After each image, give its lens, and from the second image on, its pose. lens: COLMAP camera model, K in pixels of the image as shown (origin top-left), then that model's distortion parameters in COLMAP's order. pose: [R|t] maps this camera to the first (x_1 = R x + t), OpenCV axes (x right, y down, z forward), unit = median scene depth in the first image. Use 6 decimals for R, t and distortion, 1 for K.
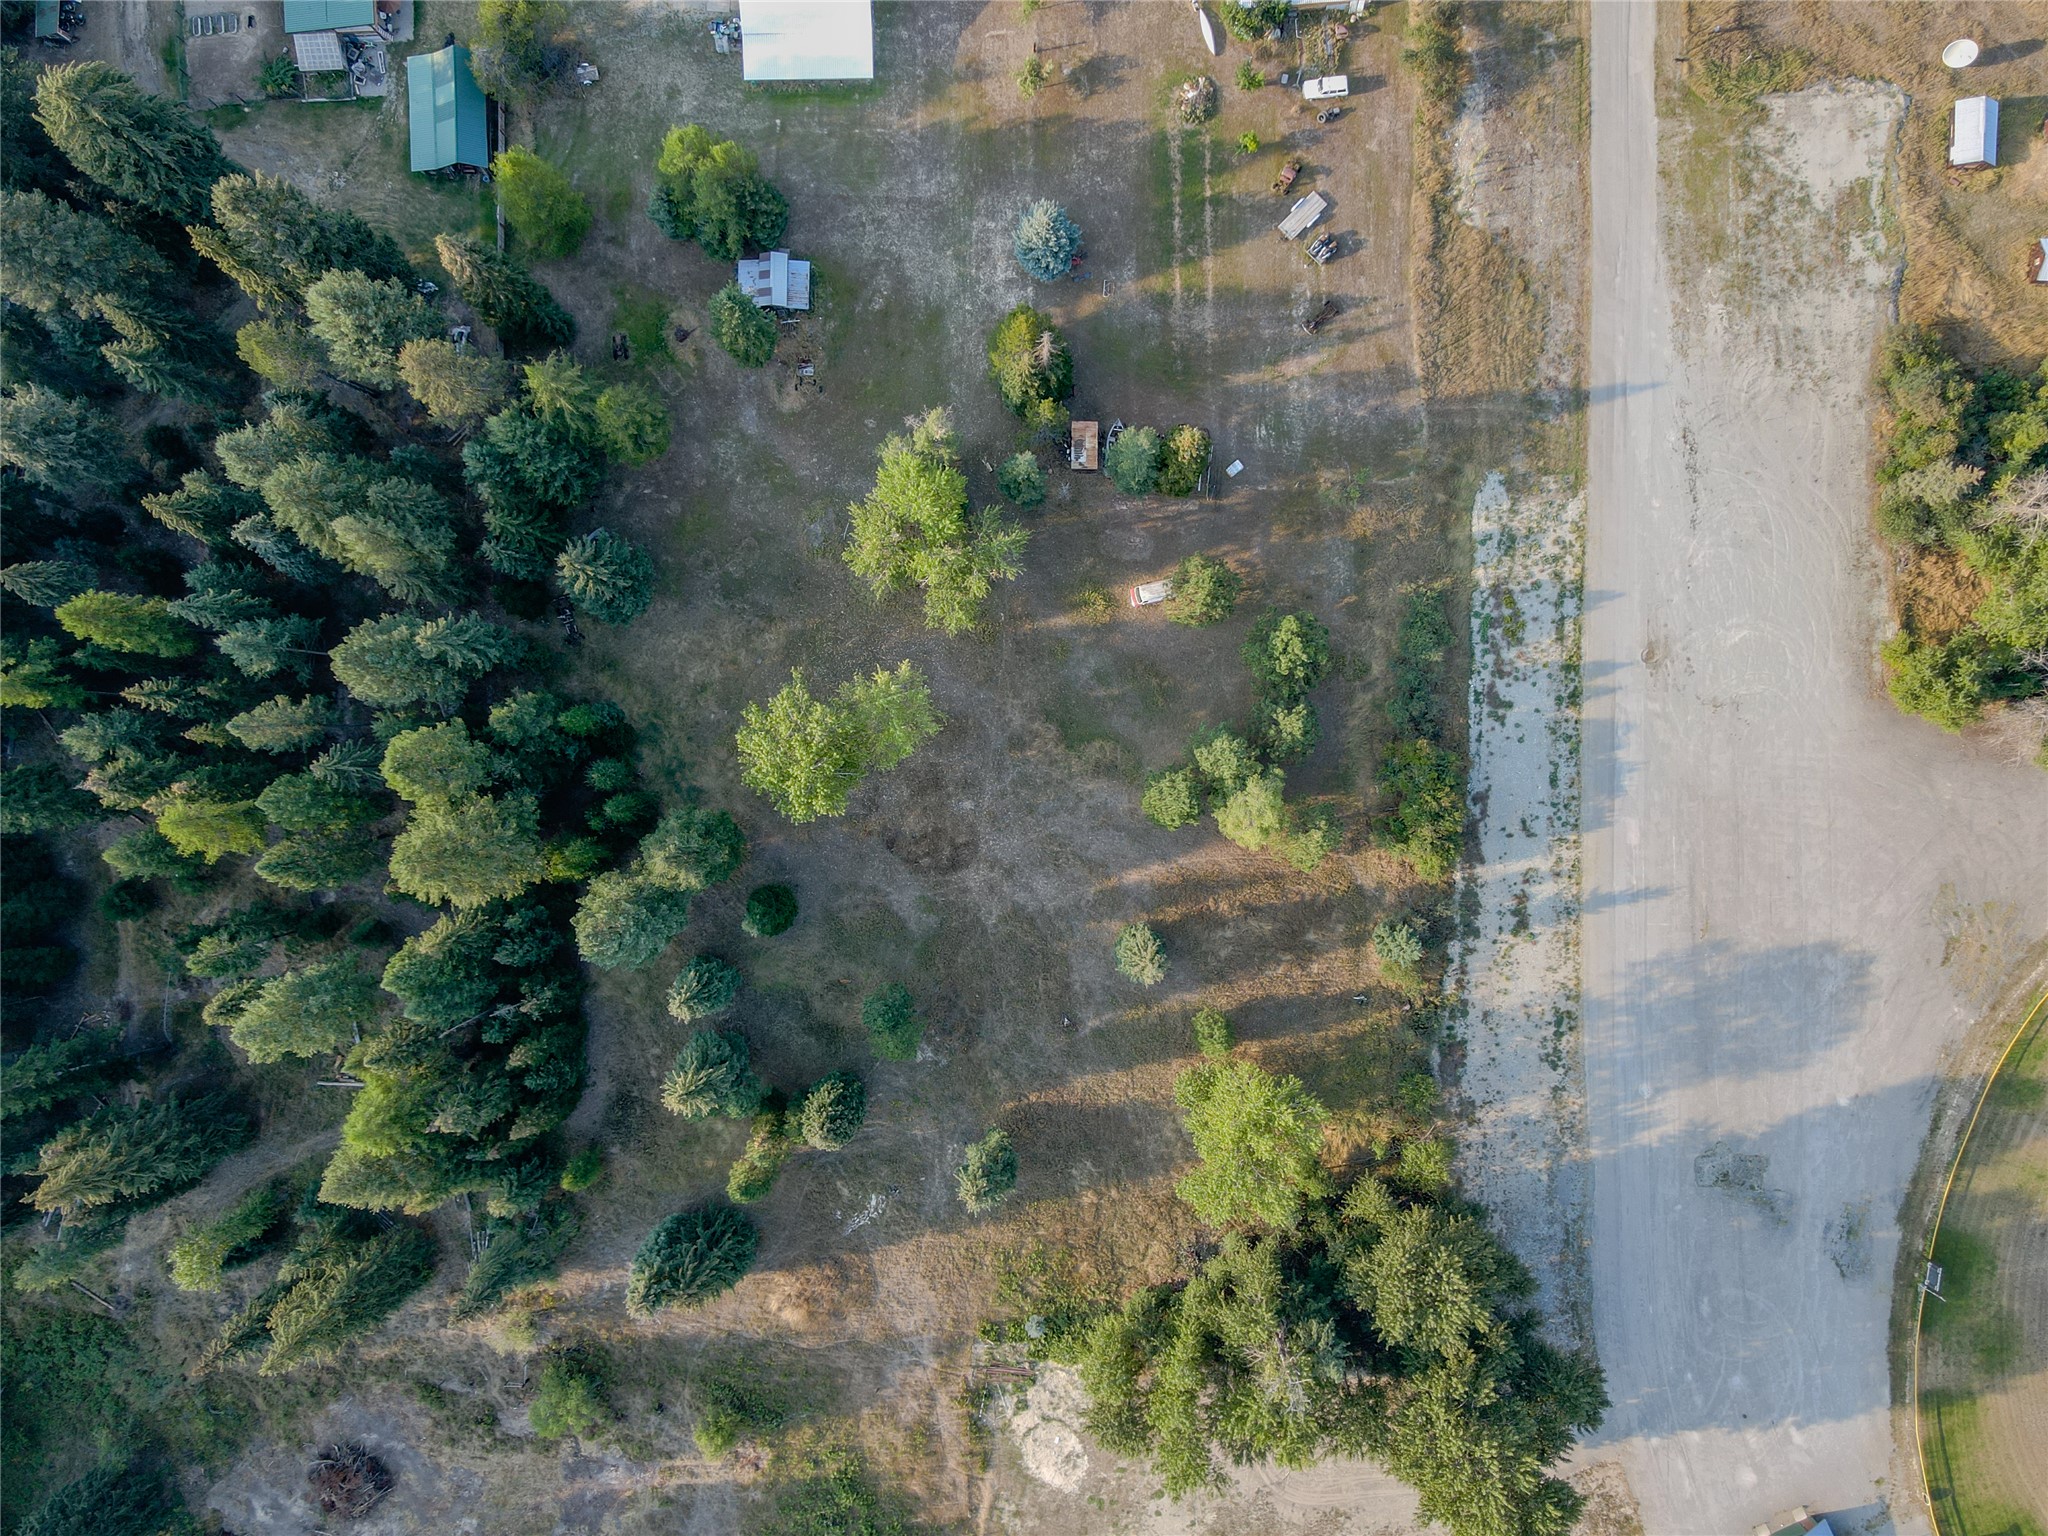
lens RADIAL K [[1446.6, 0, 950.3], [0, 1446.6, 756.6], [0, 0, 1]] dist [0.017393, -0.006289]
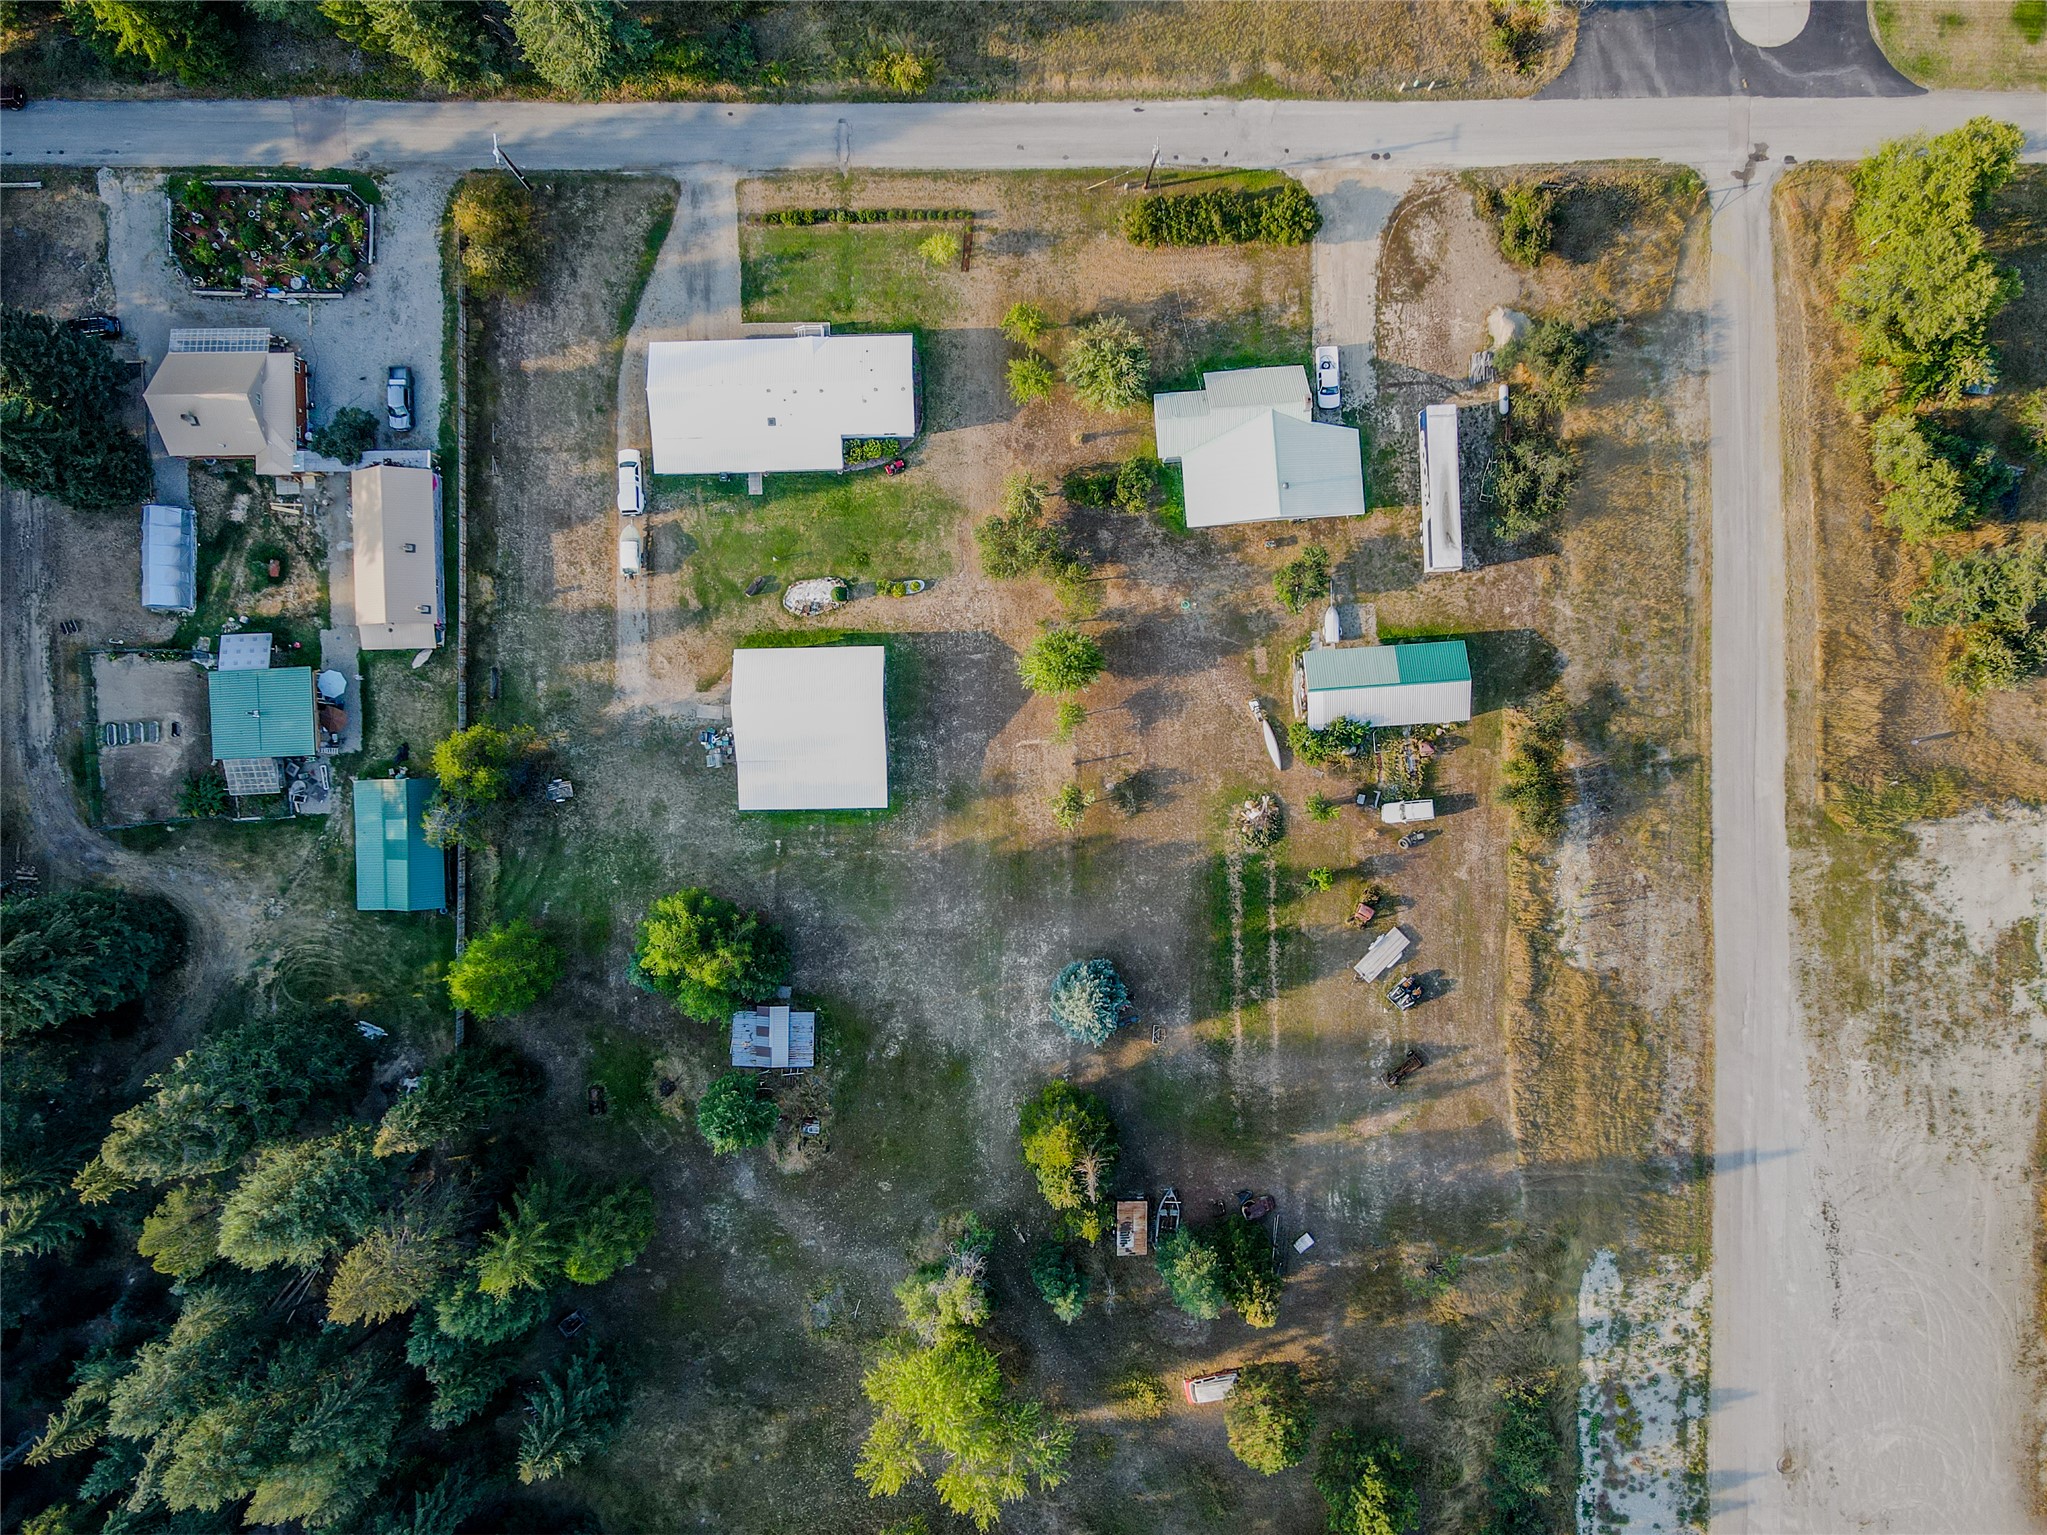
lens RADIAL K [[1445.8, 0, 942.0], [0, 1445.8, 665.2], [0, 0, 1]] dist [0.017393, -0.006289]
pose [[0.999999, -0.000949, 0.000606, -0.021103], [0.000950, 0.999998, -0.001661, -0.543316], [-0.000605, 0.001662, 0.999998, 0.130374]]
